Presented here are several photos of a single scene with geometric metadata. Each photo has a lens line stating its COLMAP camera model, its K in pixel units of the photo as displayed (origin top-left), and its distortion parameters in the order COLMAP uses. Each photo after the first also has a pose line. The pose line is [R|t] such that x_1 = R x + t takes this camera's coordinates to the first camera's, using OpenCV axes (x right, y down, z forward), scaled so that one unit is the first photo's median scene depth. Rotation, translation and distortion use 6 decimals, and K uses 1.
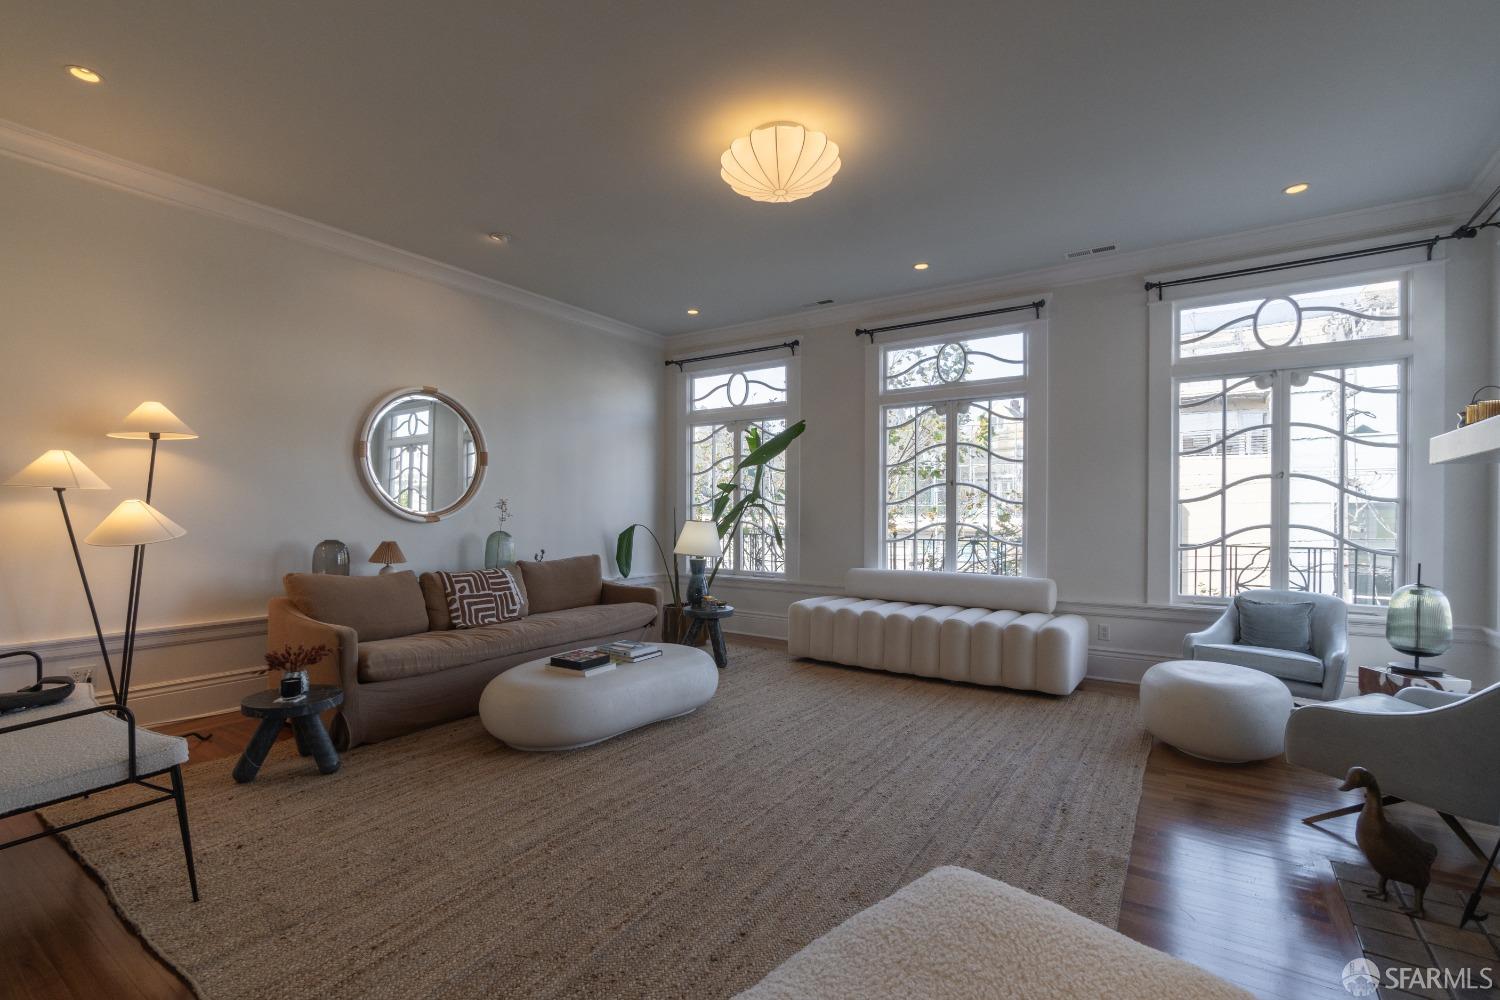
lens RADIAL K [[685.0, 0, 727.3], [0, 685.0, 522.4], [0, 0, 1]] dist [0.002699, 0.000304]
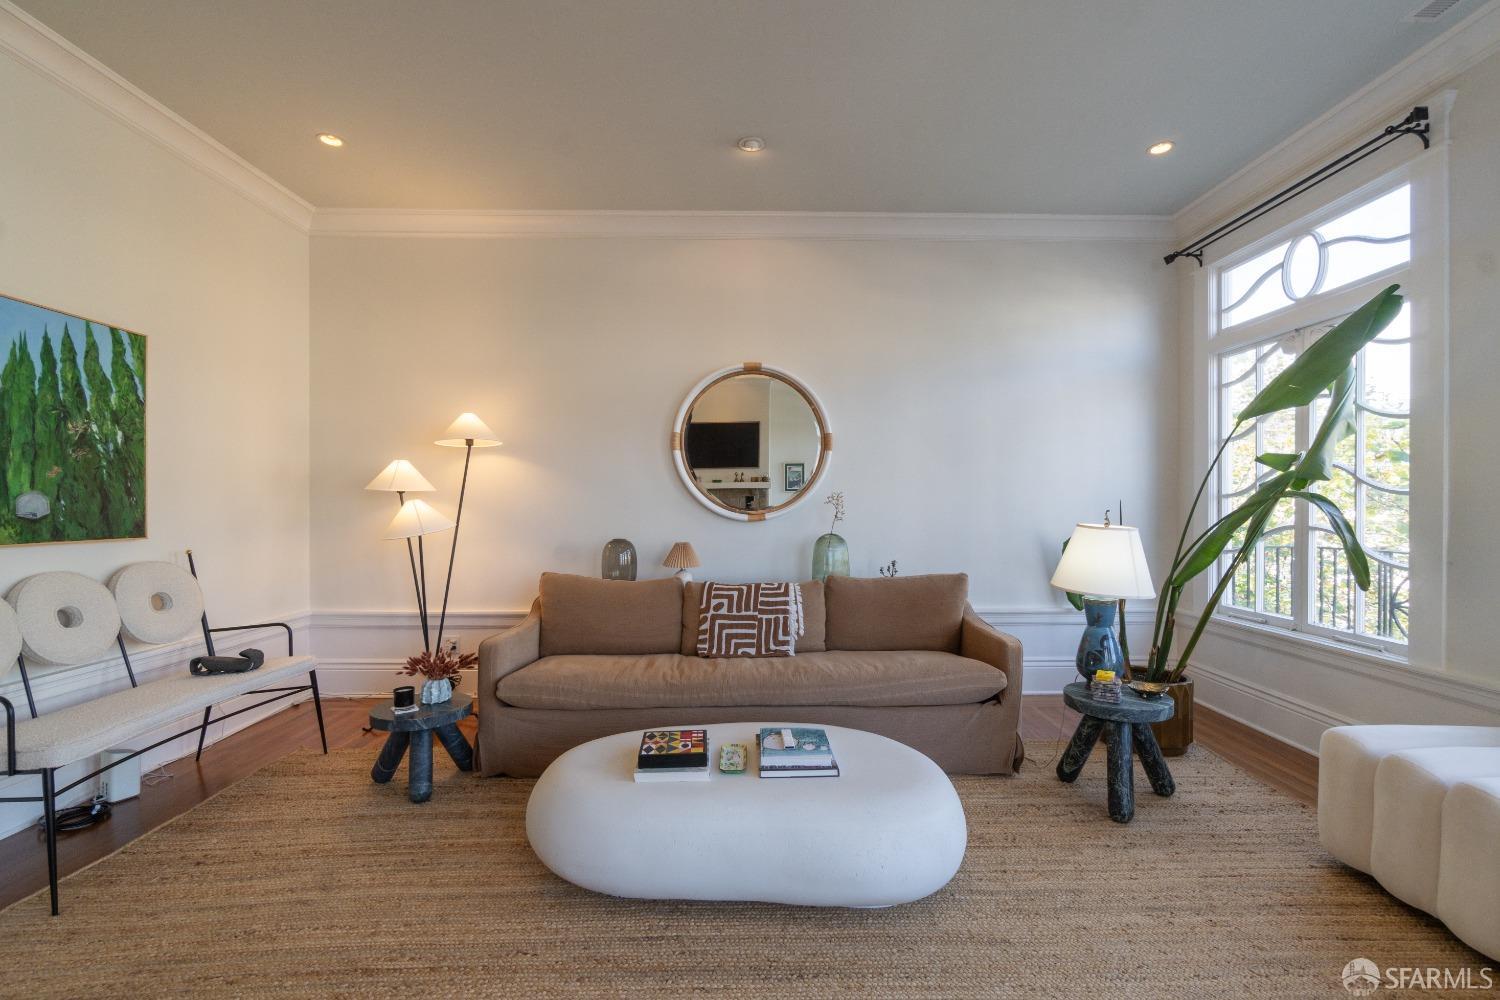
lens RADIAL K [[665.7, 0, 755.9], [0, 665.7, 508.5], [0, 0, 1]] dist [0.000953, 0.000508]
pose [[0.587159, 0.005760, -0.809451, 0.195272], [-0.011034, 0.999939, -0.000888, -0.011944], [0.809397, 0.009453, 0.587186, 0.423951]]
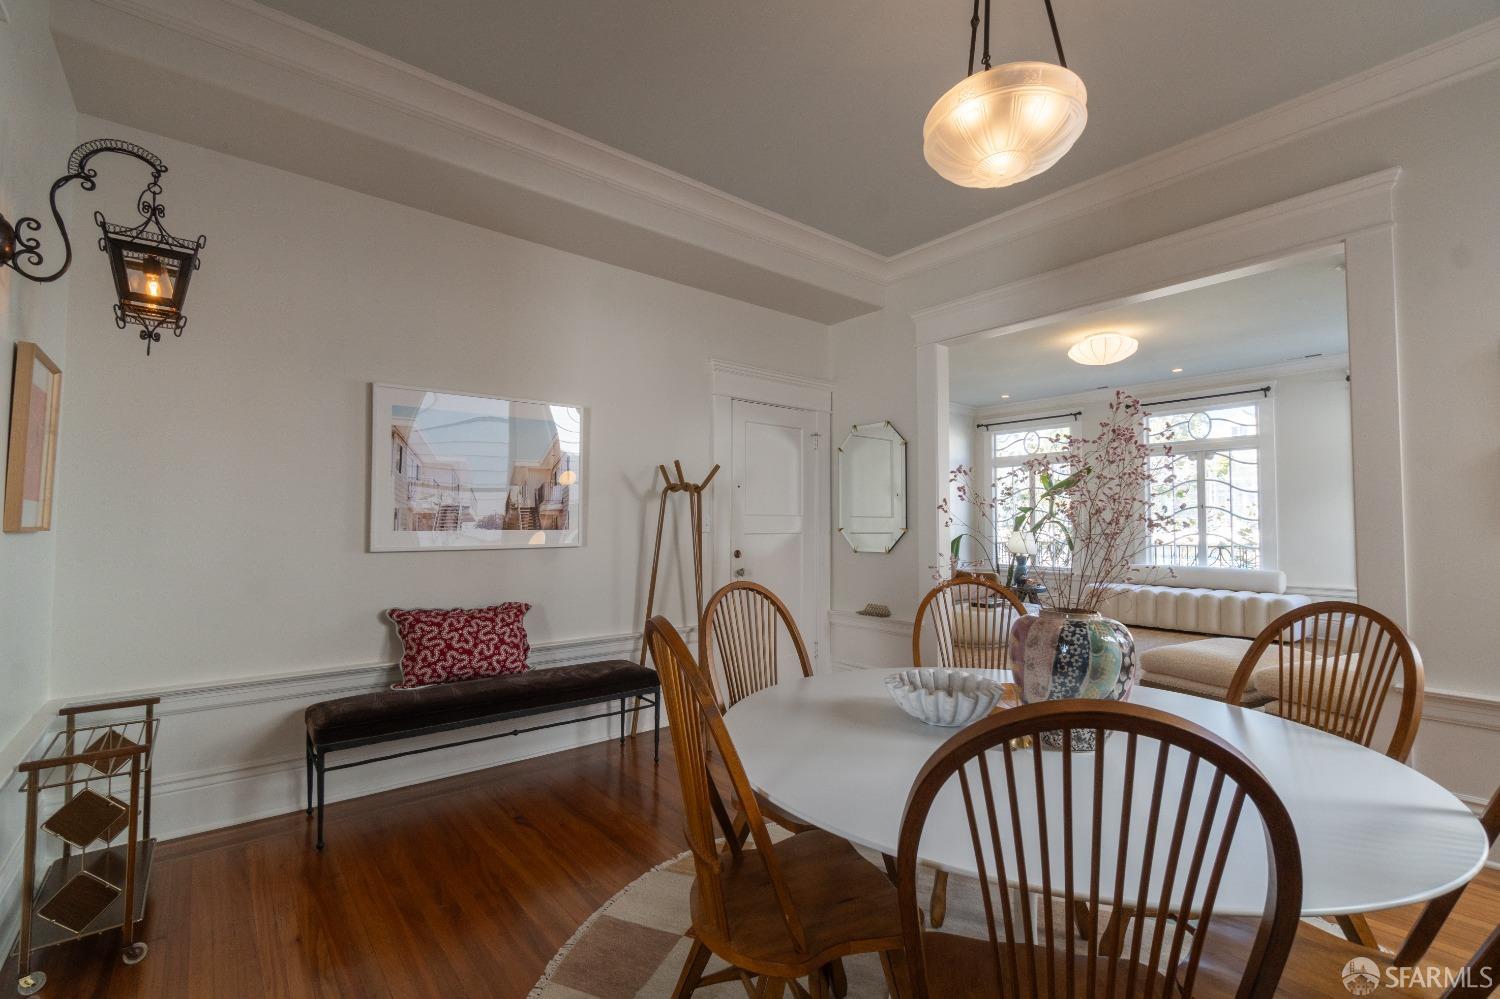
lens RADIAL K [[658.0, 0, 744.7], [0, 658.0, 506.4], [0, 0, 1]] dist [-0.002393, -0.000237]
pose [[0.962972, -0.008732, -0.269461, -0.219403], [-0.003007, 0.999065, -0.043120, 0.005694], [0.269586, 0.042334, 0.962045, -0.574699]]
